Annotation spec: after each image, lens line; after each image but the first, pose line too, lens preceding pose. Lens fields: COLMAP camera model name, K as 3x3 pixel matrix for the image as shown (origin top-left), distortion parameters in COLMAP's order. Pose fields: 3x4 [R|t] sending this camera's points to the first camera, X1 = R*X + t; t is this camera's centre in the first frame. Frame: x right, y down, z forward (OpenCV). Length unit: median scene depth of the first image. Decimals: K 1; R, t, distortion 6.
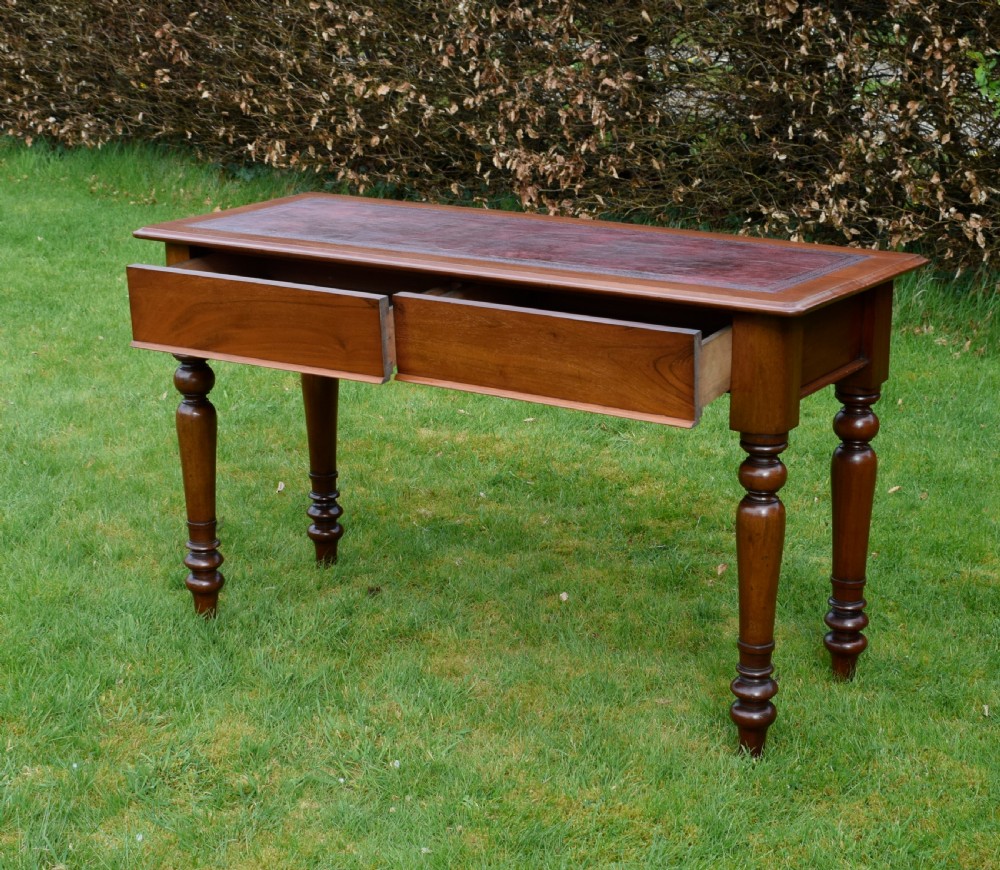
lens RADIAL K [[1976.6, 0, 406.8], [0, 1976.6, 436.8], [0, 0, 1]] dist [-0.051724, -0.031996]
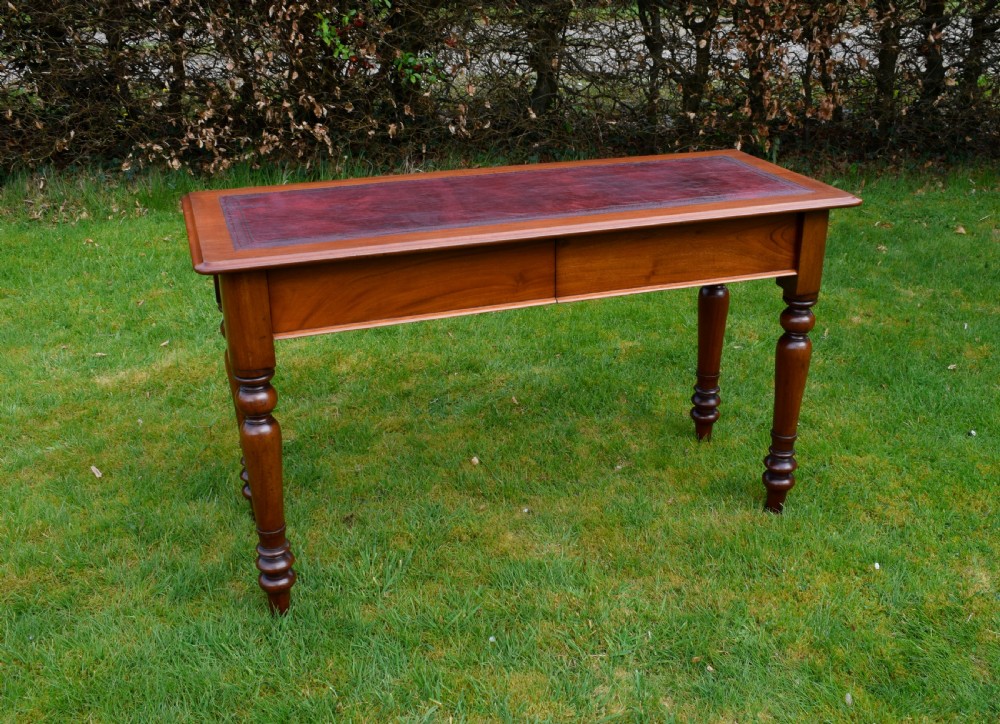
lens RADIAL K [[1053.8, 0, 536.0], [0, 1053.8, 352.7], [0, 0, 1]] dist [-0.024094, -0.010620]
pose [[0.570317, -0.311437, 0.760096, -0.282725], [0.212660, 0.949771, 0.229590, -0.095596], [-0.793419, 0.030703, 0.607900, 0.380157]]
